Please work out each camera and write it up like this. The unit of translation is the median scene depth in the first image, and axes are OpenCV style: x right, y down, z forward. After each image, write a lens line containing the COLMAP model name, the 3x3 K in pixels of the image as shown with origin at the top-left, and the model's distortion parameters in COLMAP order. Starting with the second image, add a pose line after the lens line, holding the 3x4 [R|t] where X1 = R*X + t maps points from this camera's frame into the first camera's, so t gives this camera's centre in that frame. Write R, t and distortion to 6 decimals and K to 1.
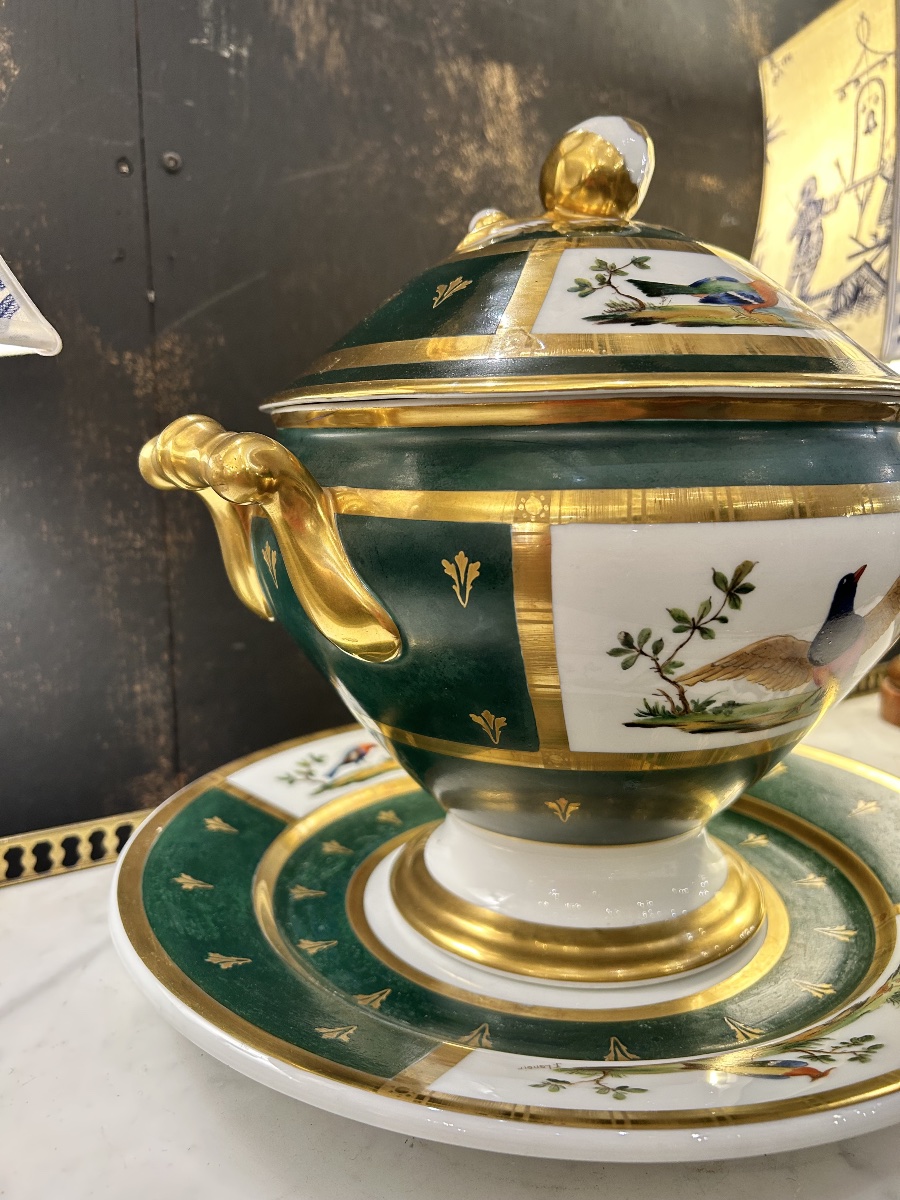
lens RADIAL K [[922.1, 0, 450.0], [0, 922.1, 600.0], [0, 0, 1]] dist [0.063123, -0.130793]
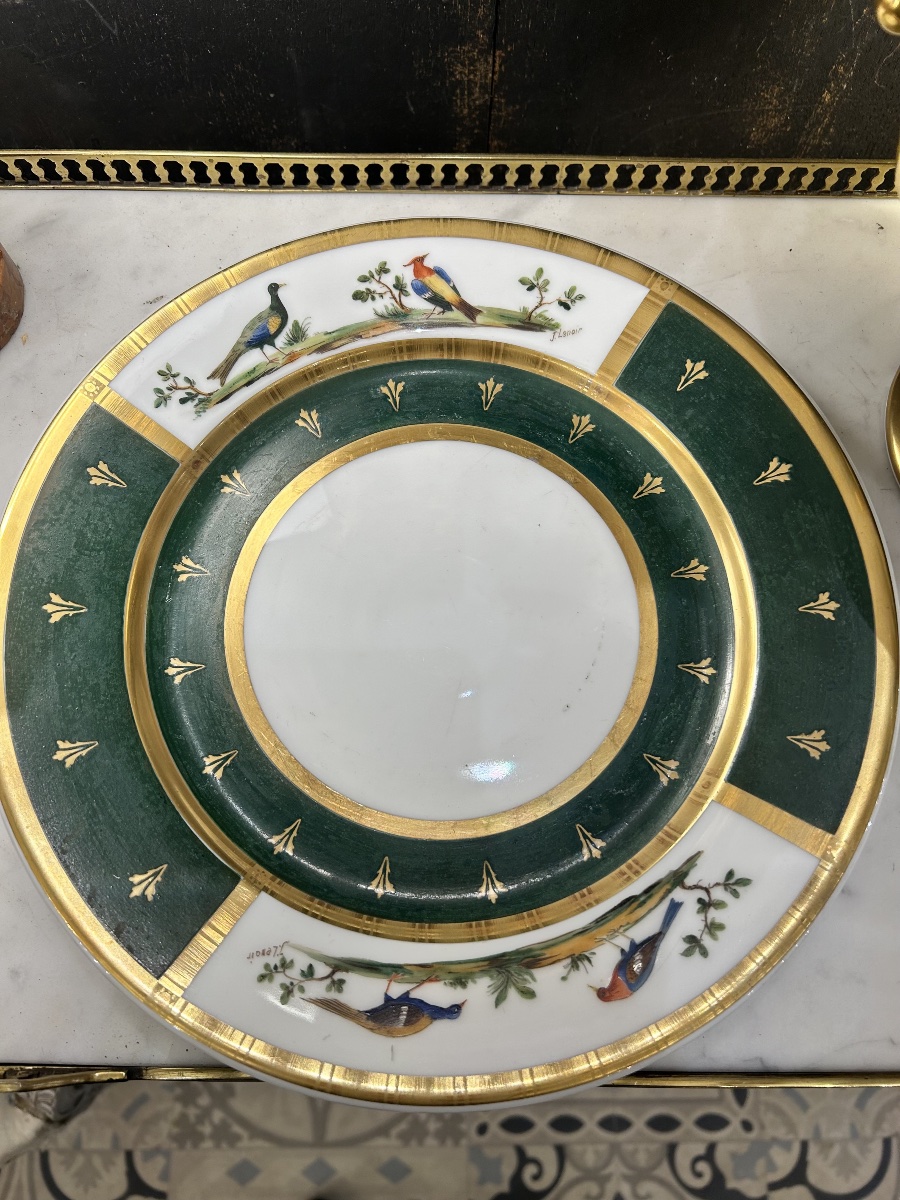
lens RADIAL K [[922.1, 0, 450.0], [0, 922.1, 600.0], [0, 0, 1]] dist [0.063123, -0.130793]
pose [[-0.970655, -0.234109, 0.054968, 0.095032], [0.021060, 0.144946, 0.989215, -1.008652], [-0.239552, 0.961345, -0.135763, 1.693036]]
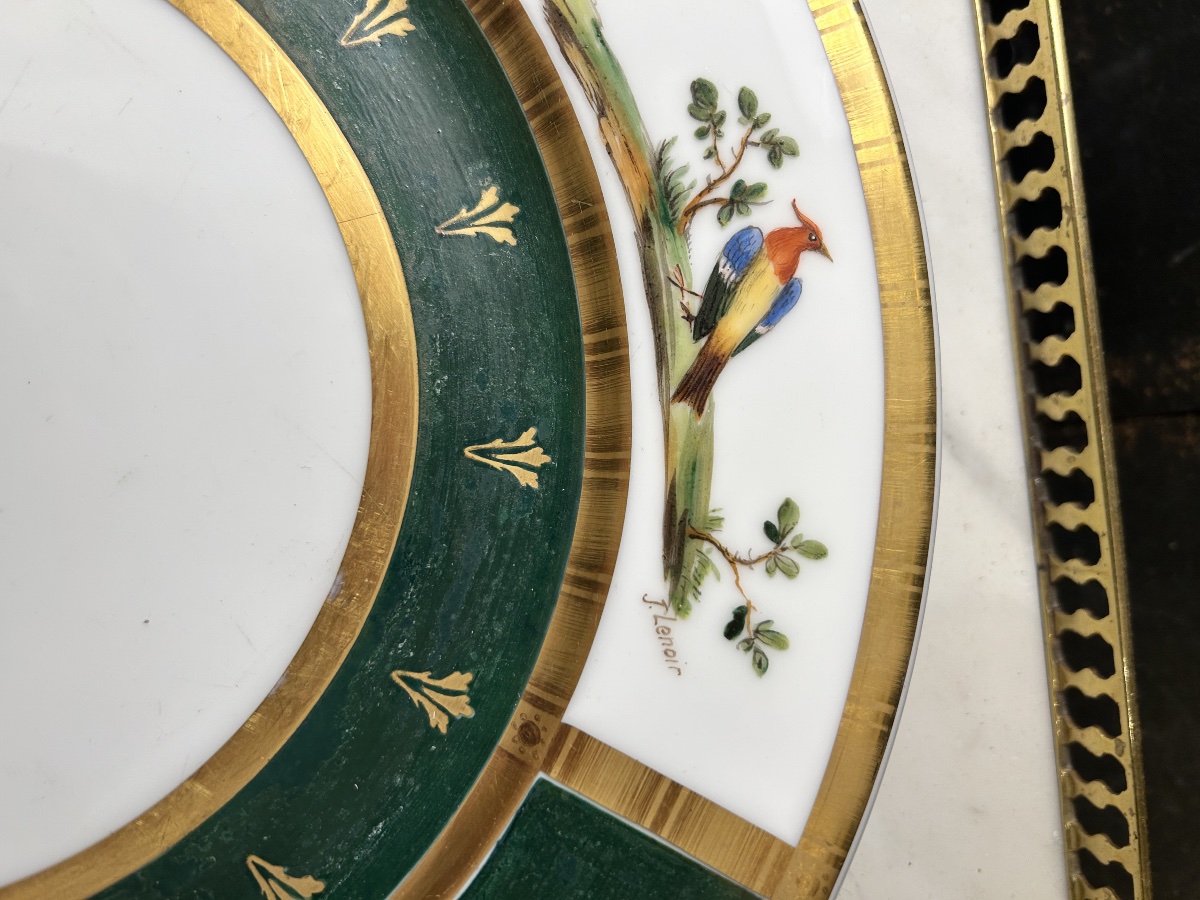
lens RADIAL K [[922.1, 0, 607.9], [0, 922.1, 457.0], [0, 0, 1]] dist [0.063123, -0.130793]
pose [[0.130850, -0.989034, 0.068485, 0.165973], [-0.100726, 0.055459, 0.993367, -0.114824], [-0.986272, -0.136880, -0.092365, 1.102096]]
